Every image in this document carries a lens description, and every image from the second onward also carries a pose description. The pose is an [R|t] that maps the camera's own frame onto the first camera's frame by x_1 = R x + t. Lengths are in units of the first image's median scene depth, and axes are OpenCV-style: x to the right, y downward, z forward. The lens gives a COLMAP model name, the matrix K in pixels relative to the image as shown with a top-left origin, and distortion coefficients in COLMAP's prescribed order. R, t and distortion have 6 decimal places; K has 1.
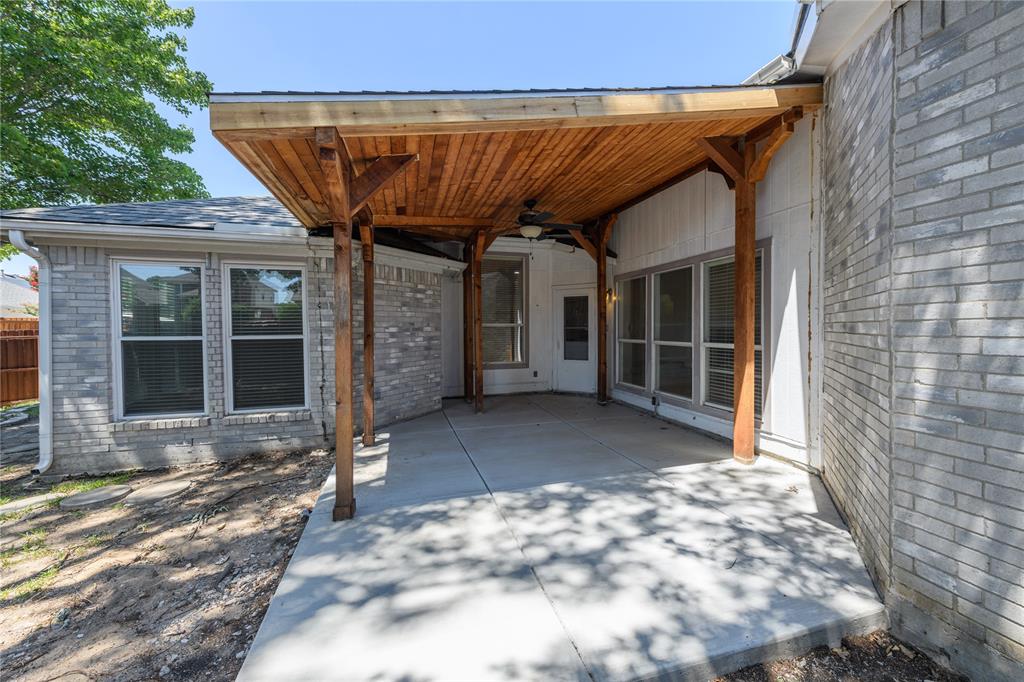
lens RADIAL K [[396.5, 0, 517.5], [0, 396.5, 335.8], [0, 0, 1]] dist [0.012752, -0.003730]
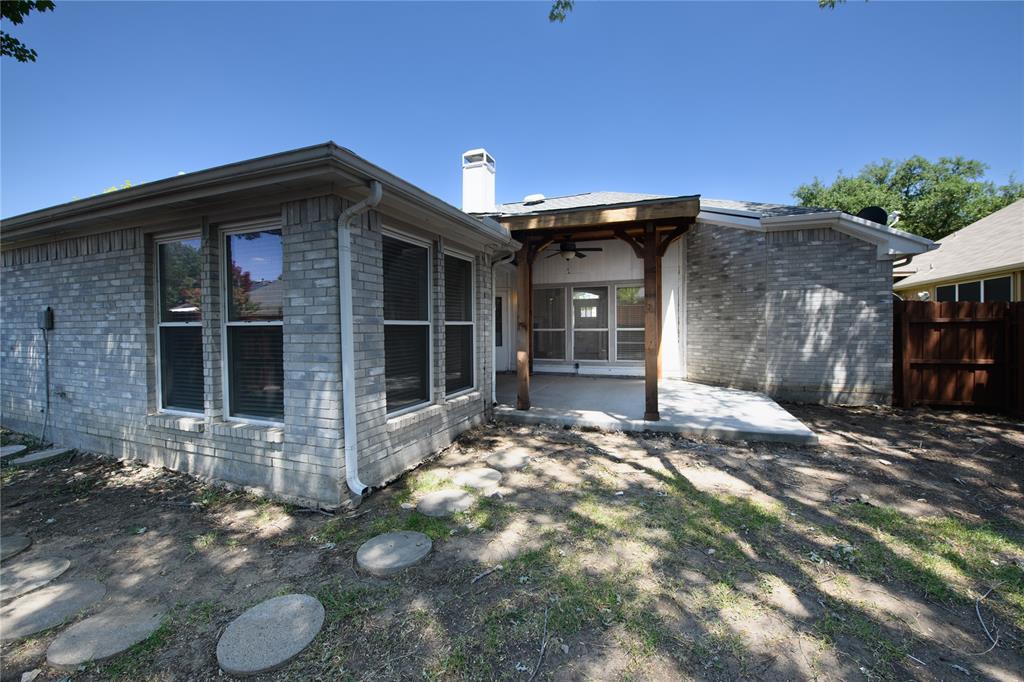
lens RADIAL K [[388.4, 0, 515.5], [0, 388.4, 332.9], [0, 0, 1]] dist [-0.015027, -0.000032]
pose [[0.618535, -0.012054, 0.785665, -1.501291], [0.019946, 0.999801, -0.000364, 0.035774], [-0.785504, 0.015896, 0.618652, 0.287198]]
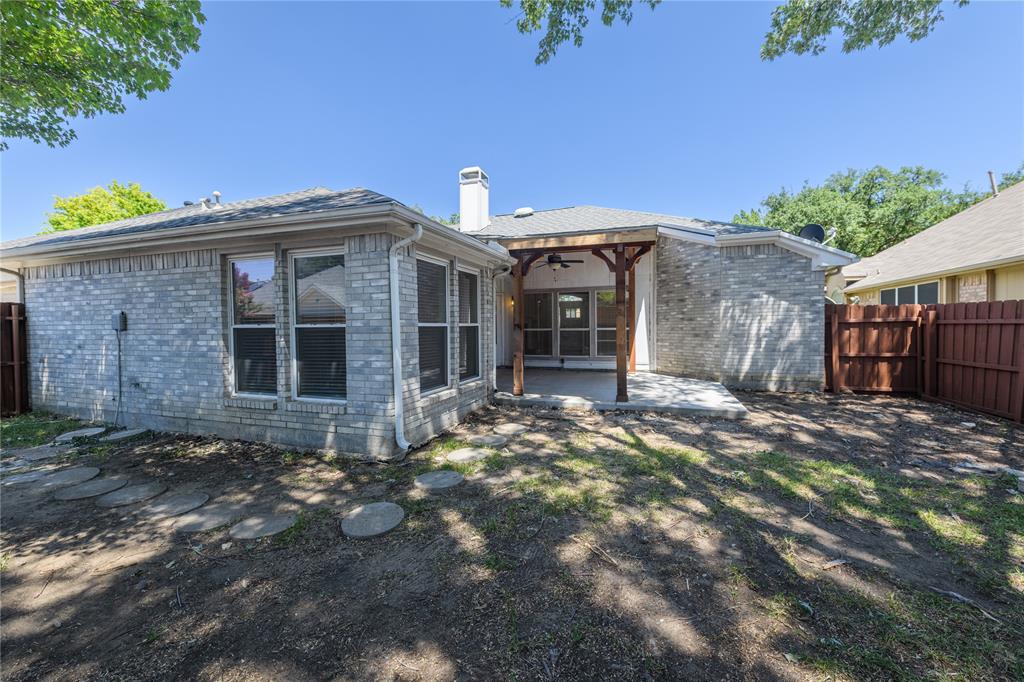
lens RADIAL K [[396.5, 0, 517.5], [0, 396.5, 335.8], [0, 0, 1]] dist [0.012752, -0.003730]
pose [[0.583872, -0.021081, 0.811572, -1.788457], [0.022481, 0.999699, 0.009794, 0.034208], [-0.811534, 0.012527, 0.584170, 0.123067]]
